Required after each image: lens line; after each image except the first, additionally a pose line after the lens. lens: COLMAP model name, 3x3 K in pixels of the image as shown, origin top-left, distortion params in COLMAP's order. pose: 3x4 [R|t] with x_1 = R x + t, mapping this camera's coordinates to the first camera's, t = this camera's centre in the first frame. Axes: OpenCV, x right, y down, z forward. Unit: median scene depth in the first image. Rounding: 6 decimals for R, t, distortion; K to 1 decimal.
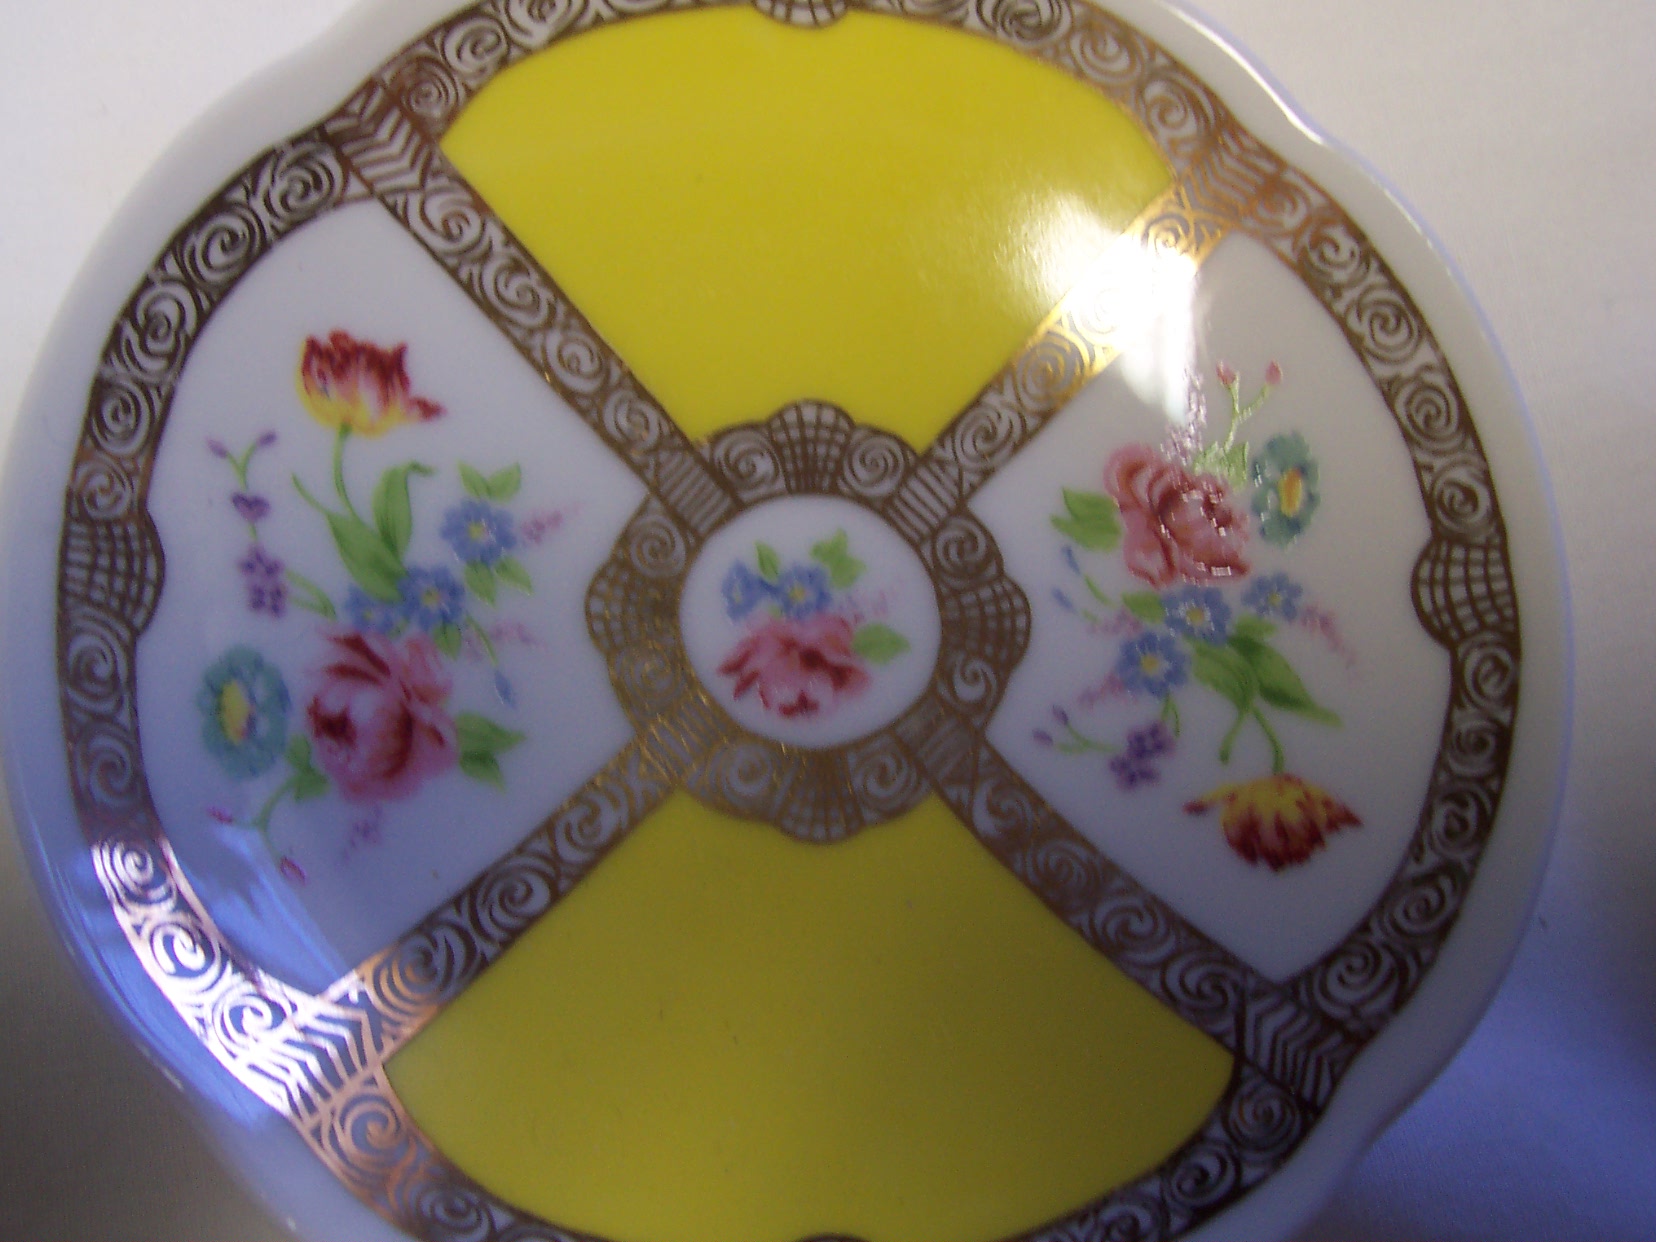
lens RADIAL K [[1782.7, 0, 828.0], [0, 1782.7, 621.0], [0, 0, 1]] dist [-0.118644, -0.003213]
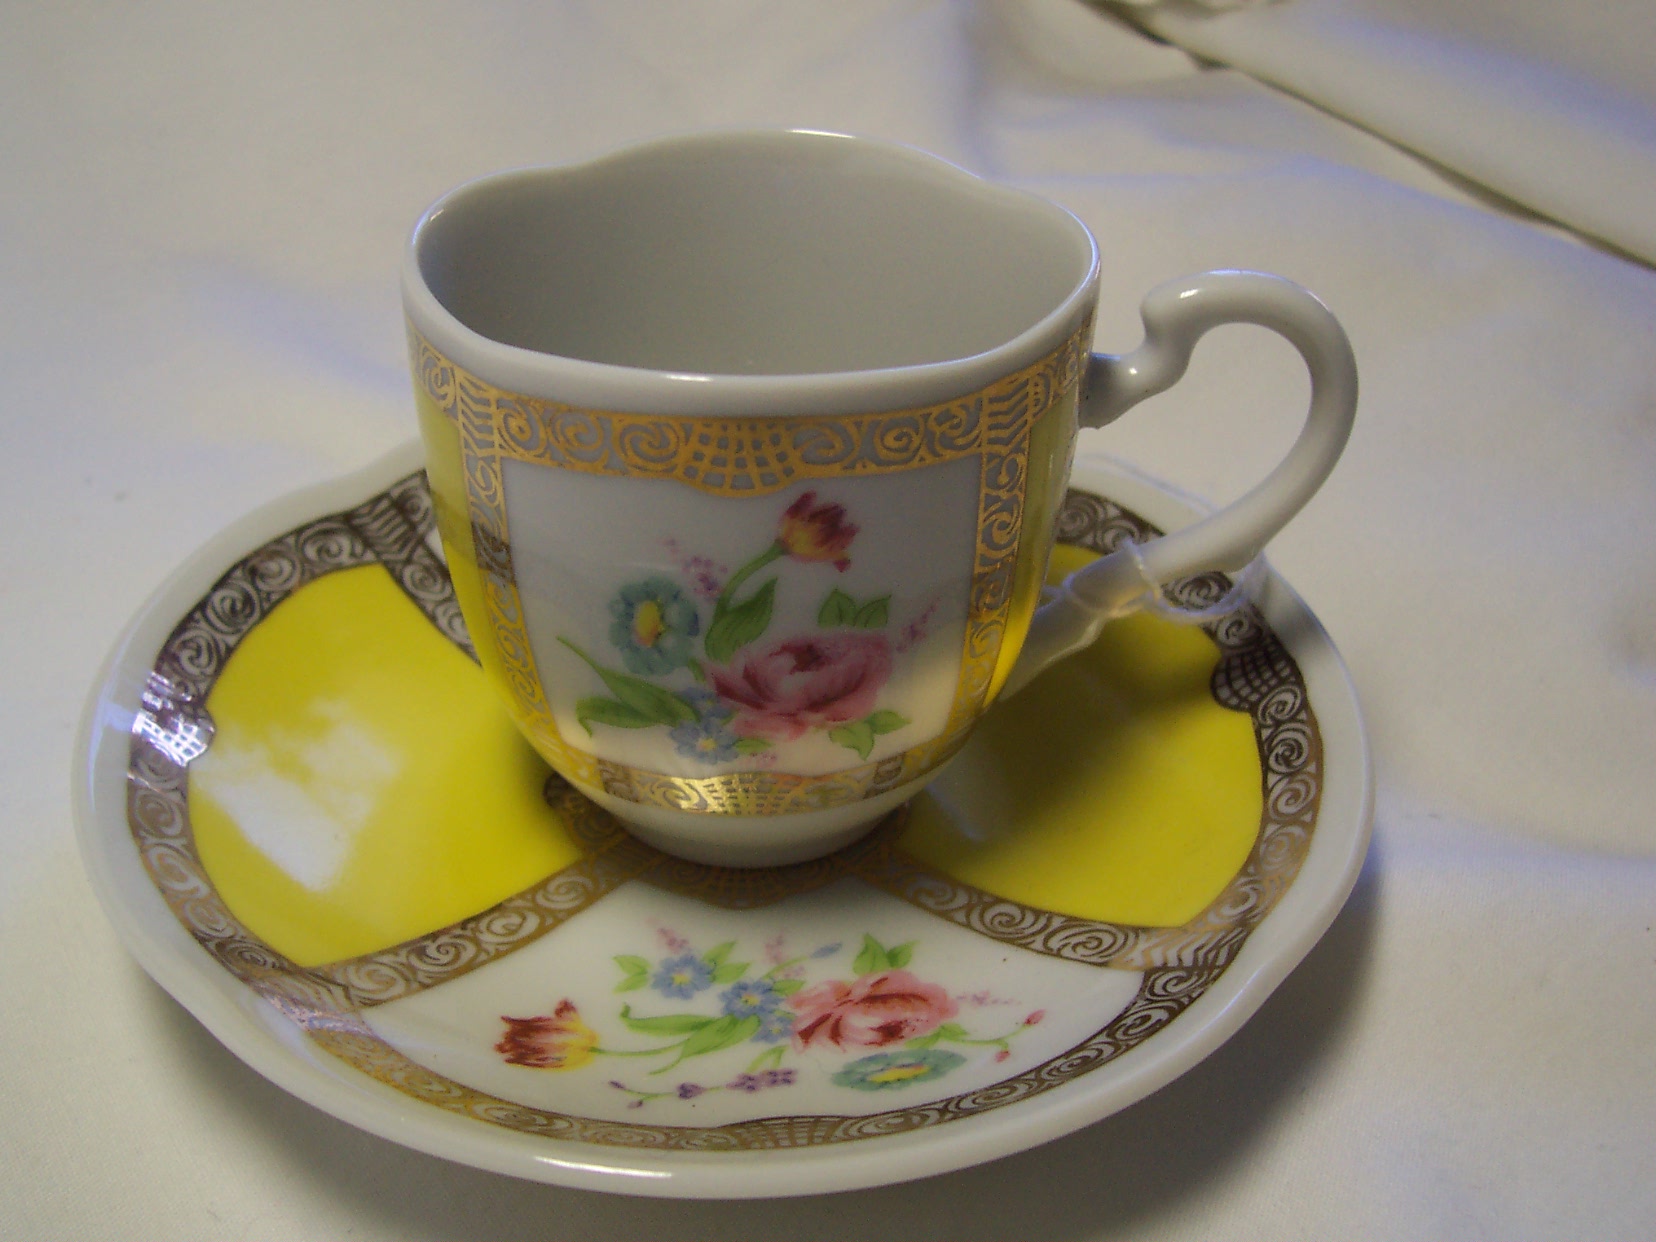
lens RADIAL K [[1782.7, 0, 828.0], [0, 1782.7, 621.0], [0, 0, 1]] dist [-0.118644, -0.003213]
pose [[-0.089171, -0.648568, 0.755916, -0.857943], [0.950643, 0.171038, 0.258891, -0.274944], [-0.297199, 0.741691, 0.601304, 0.165623]]
